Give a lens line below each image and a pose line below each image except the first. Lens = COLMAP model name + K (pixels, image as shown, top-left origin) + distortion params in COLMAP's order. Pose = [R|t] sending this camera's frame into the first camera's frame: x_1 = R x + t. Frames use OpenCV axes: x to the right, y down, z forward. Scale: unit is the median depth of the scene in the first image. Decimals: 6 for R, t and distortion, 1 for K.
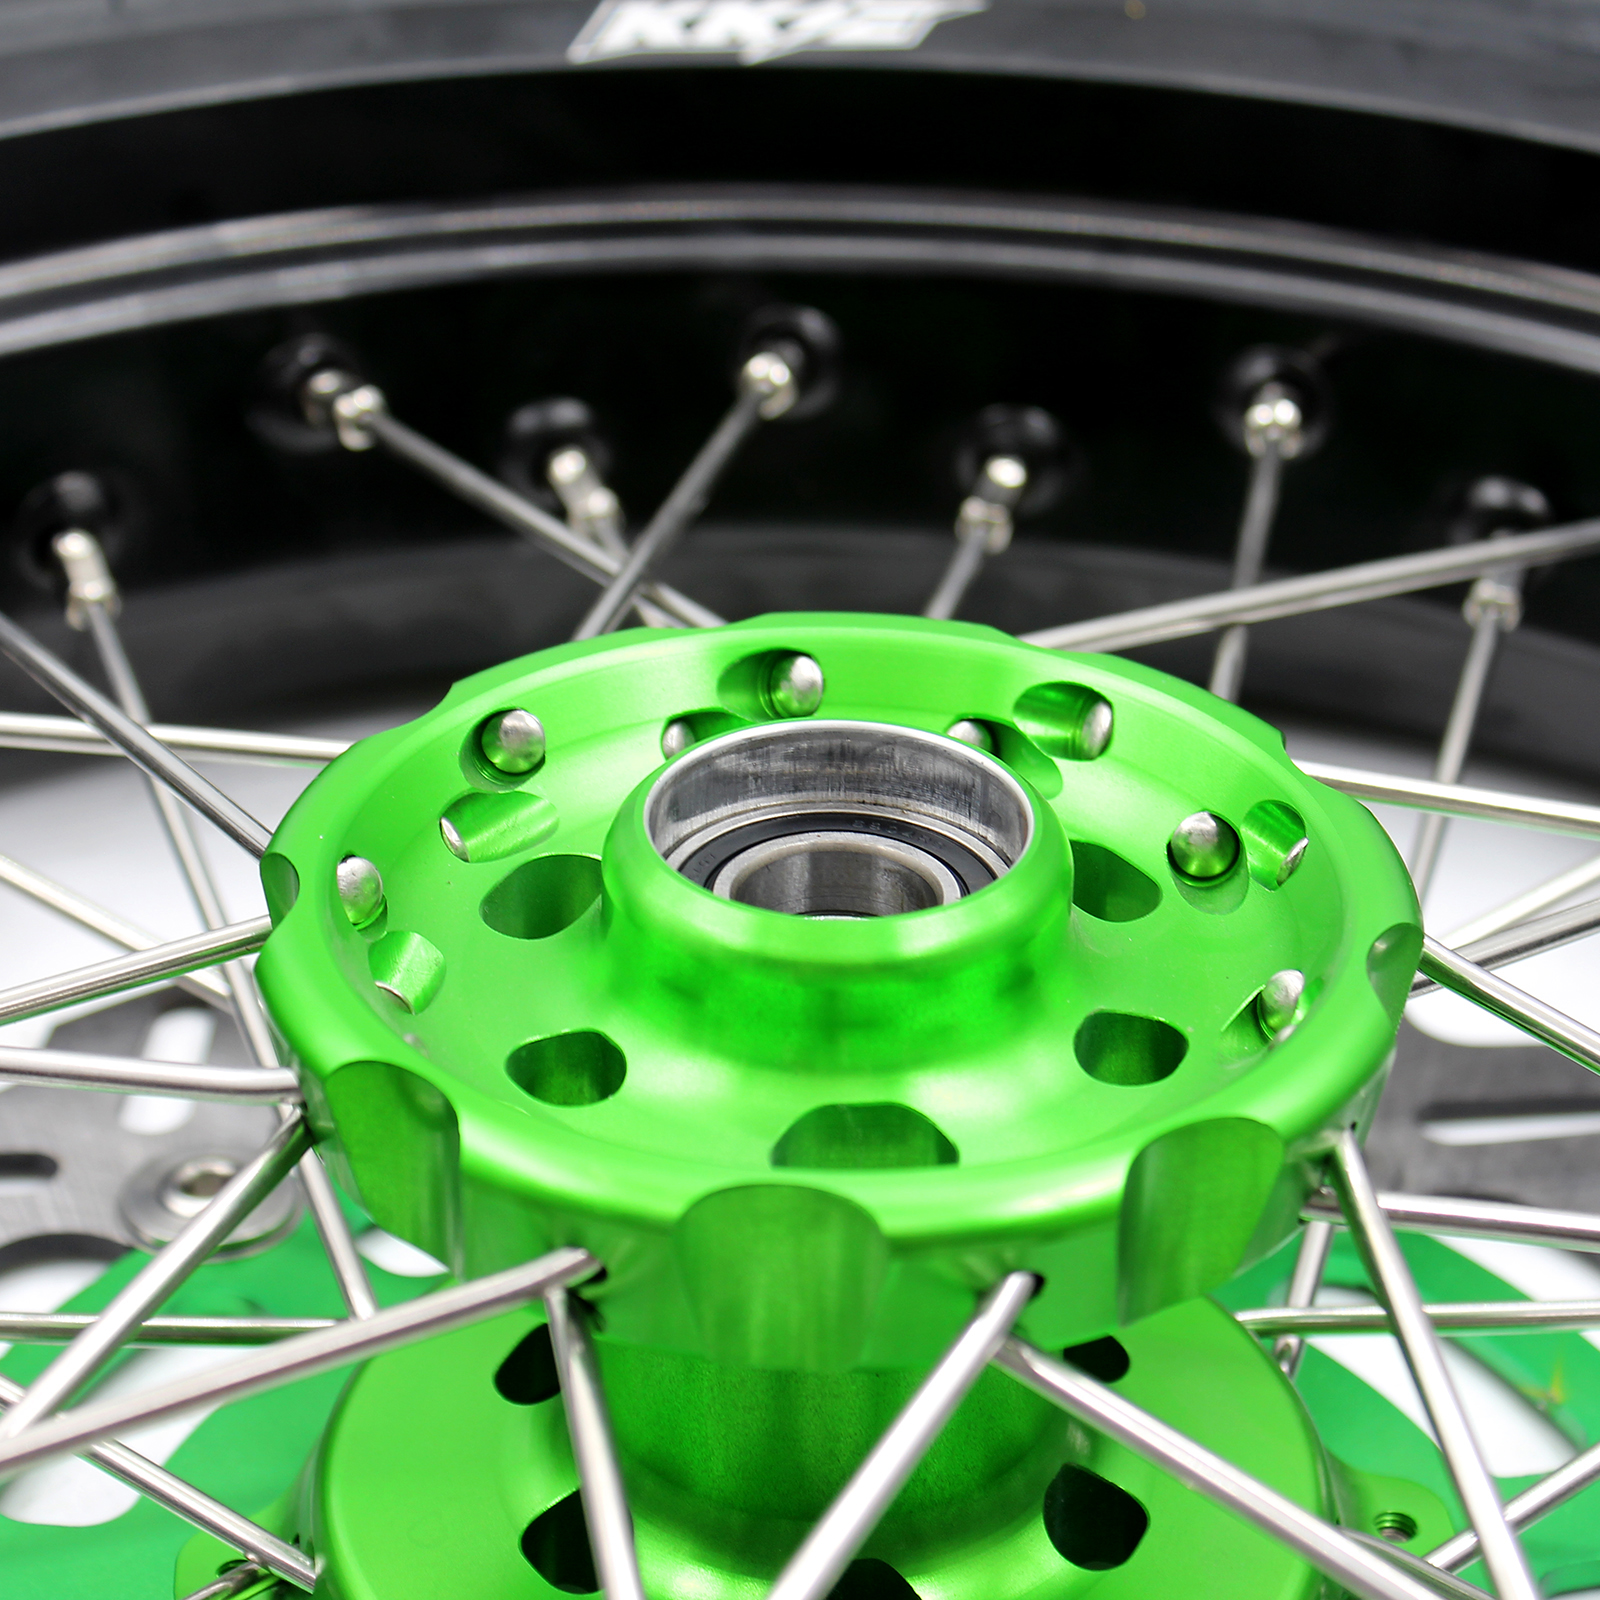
lens RADIAL K [[4659.9, 0, 905.8], [0, 4659.9, 869.7], [0, 0, 1]] dist [-0.001475, 0.451783]
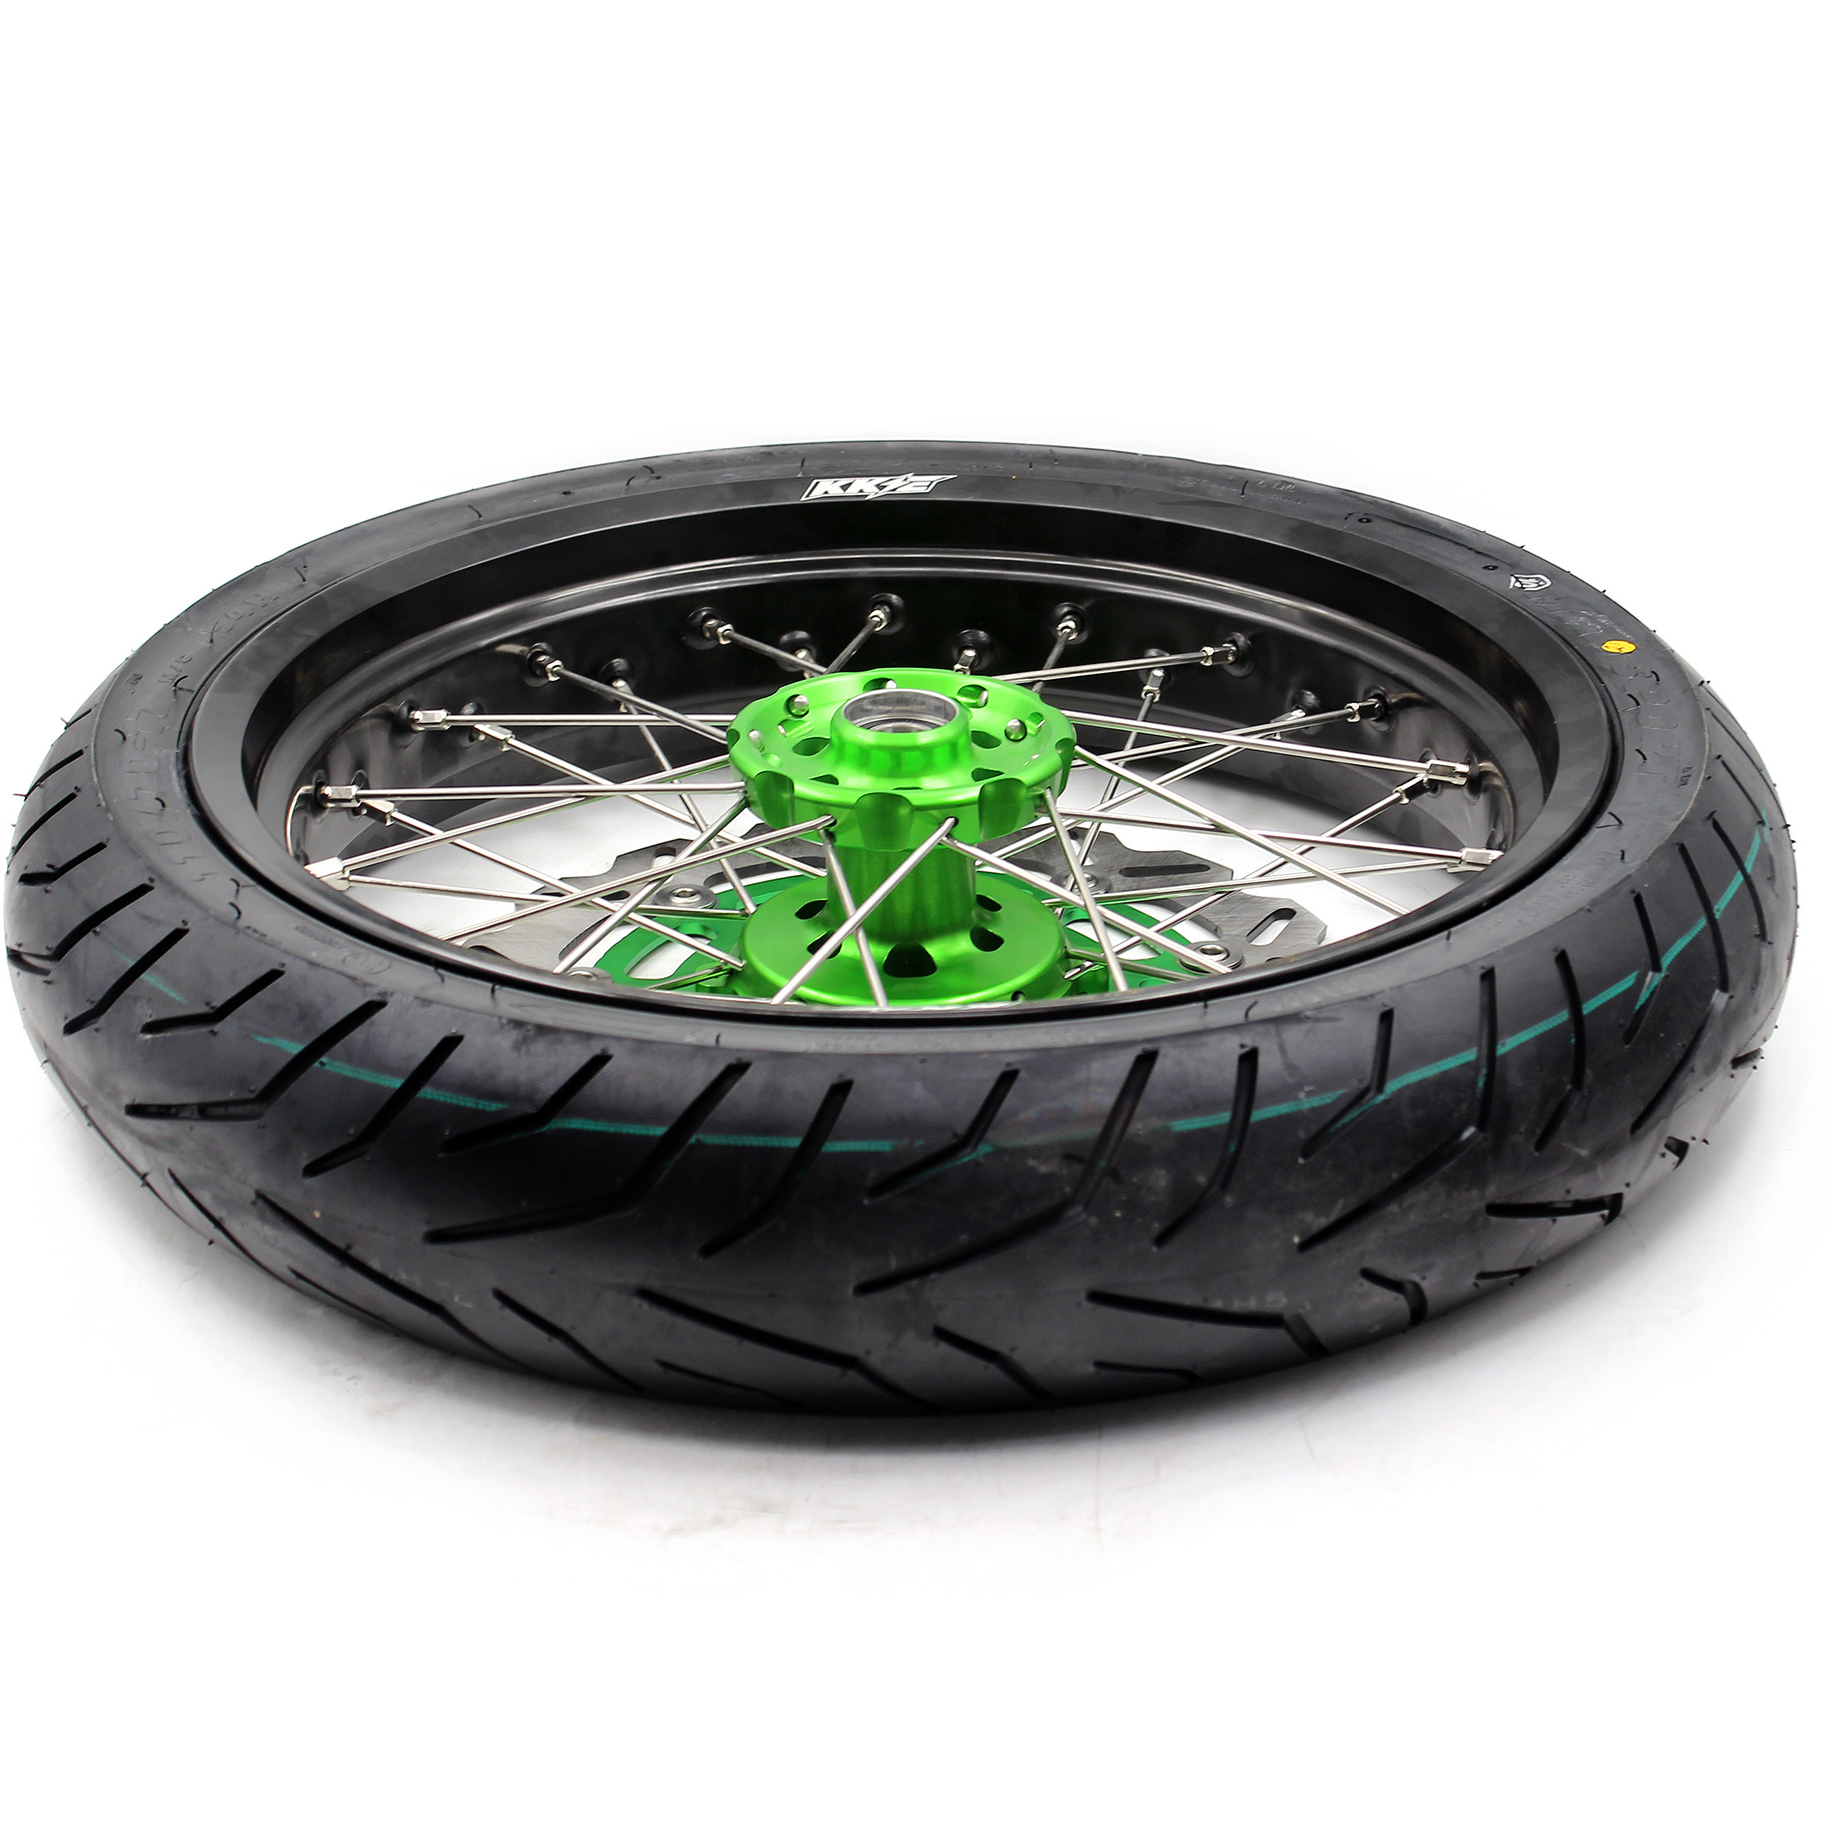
lens RADIAL K [[5087.6, 0, 1049.1], [0, 5087.6, 914.5], [0, 0, 1]] dist [-0.030494, 1.135107]
pose [[0.999677, -0.025356, 0.001913, 0.074895], [0.025417, 0.994131, -0.105157, 0.475853], [0.000764, 0.105172, 0.994454, -2.396911]]
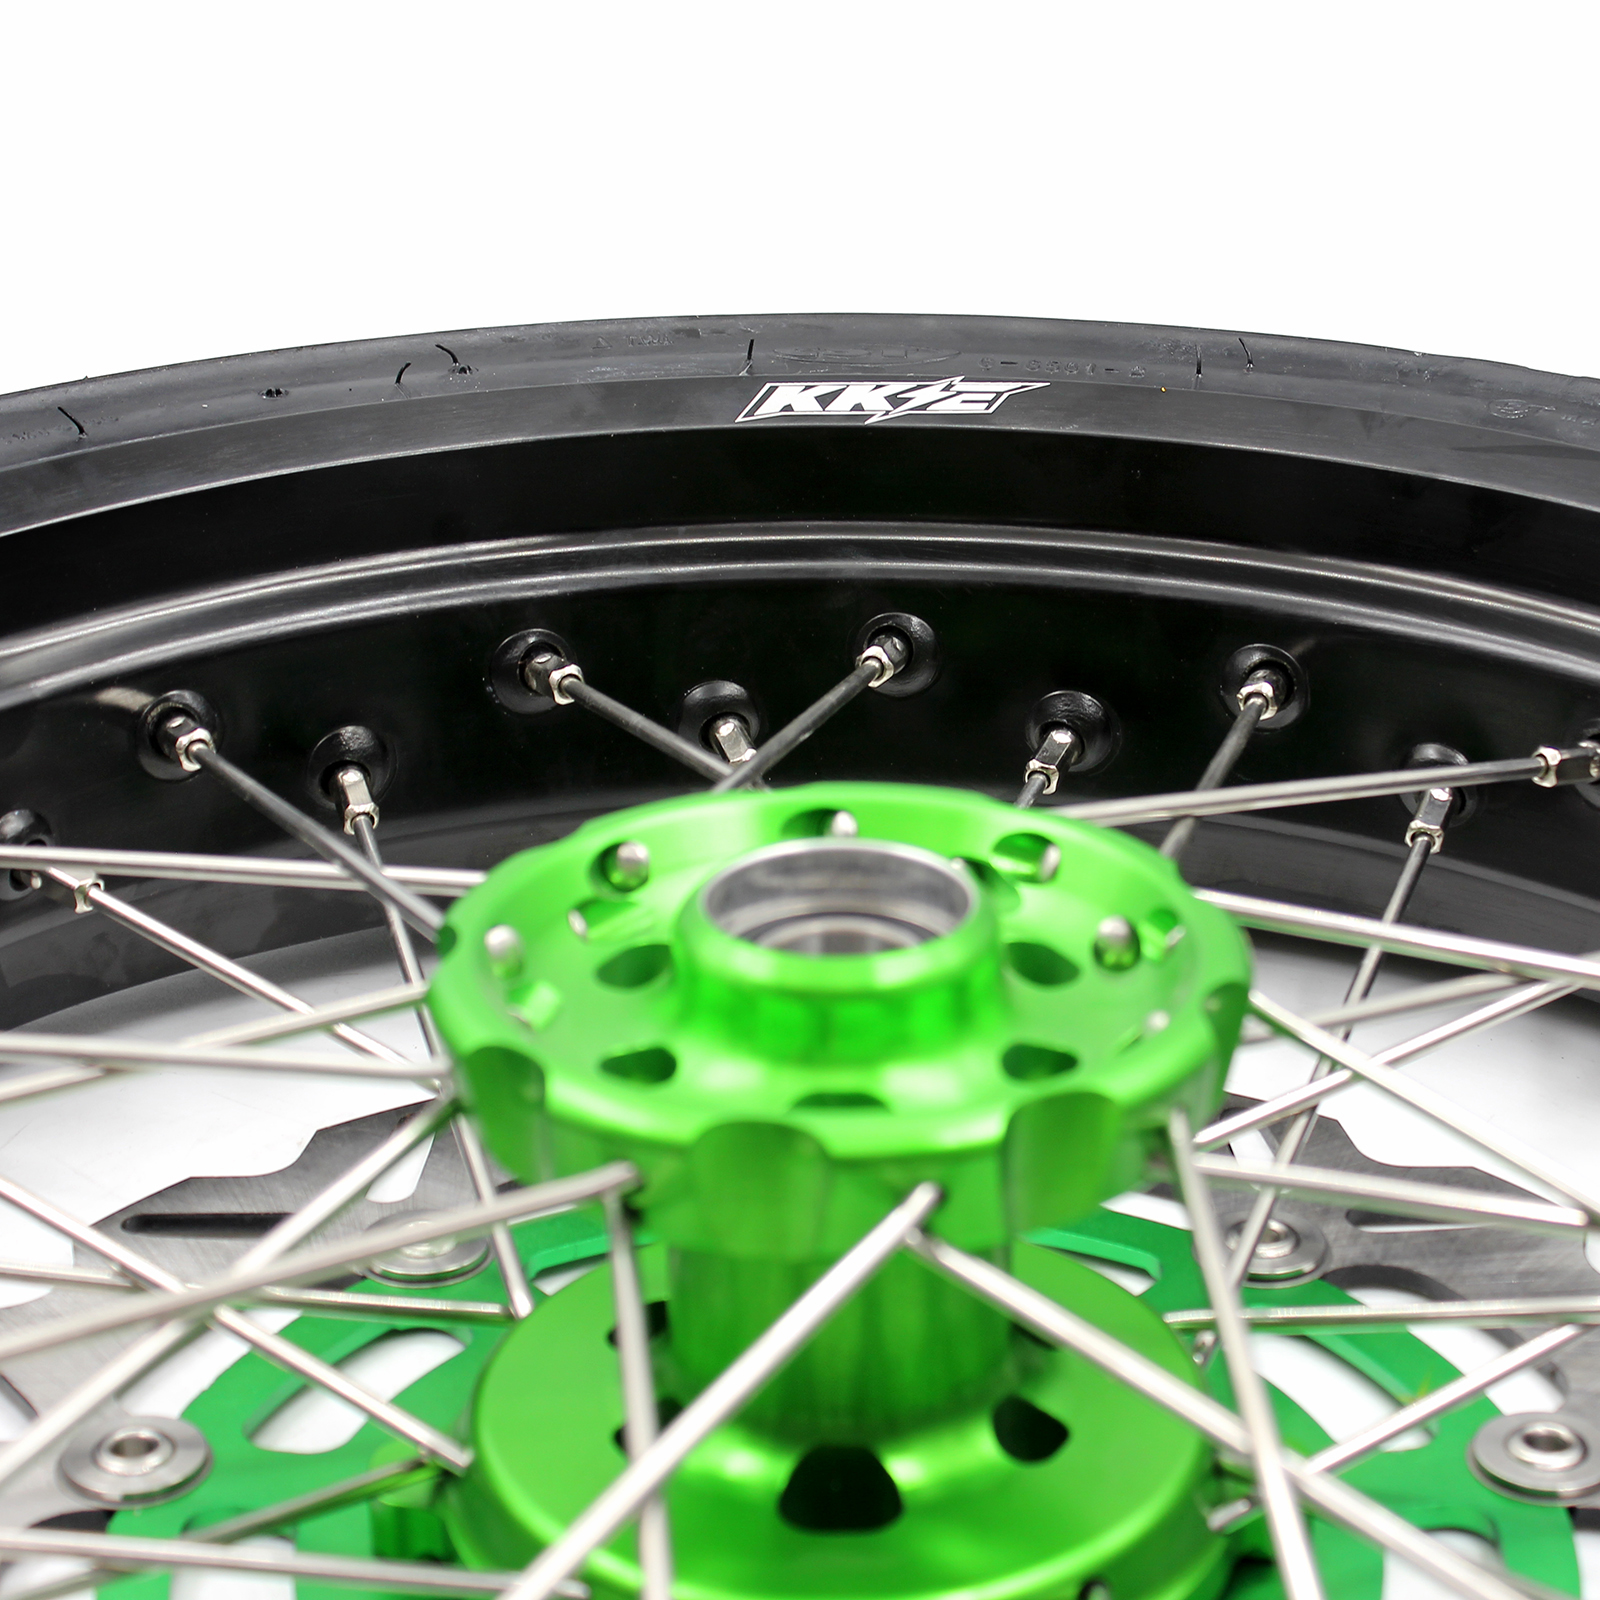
lens RADIAL K [[4453.1, 0, 918.3], [0, 4453.1, 800.4], [0, 0, 1]] dist [-0.030494, 1.135107]
pose [[0.996822, 0.011395, -0.078837, 0.105570], [-0.020950, 0.992375, -0.121463, 0.111466], [0.076852, 0.122728, 0.989460, -0.310220]]
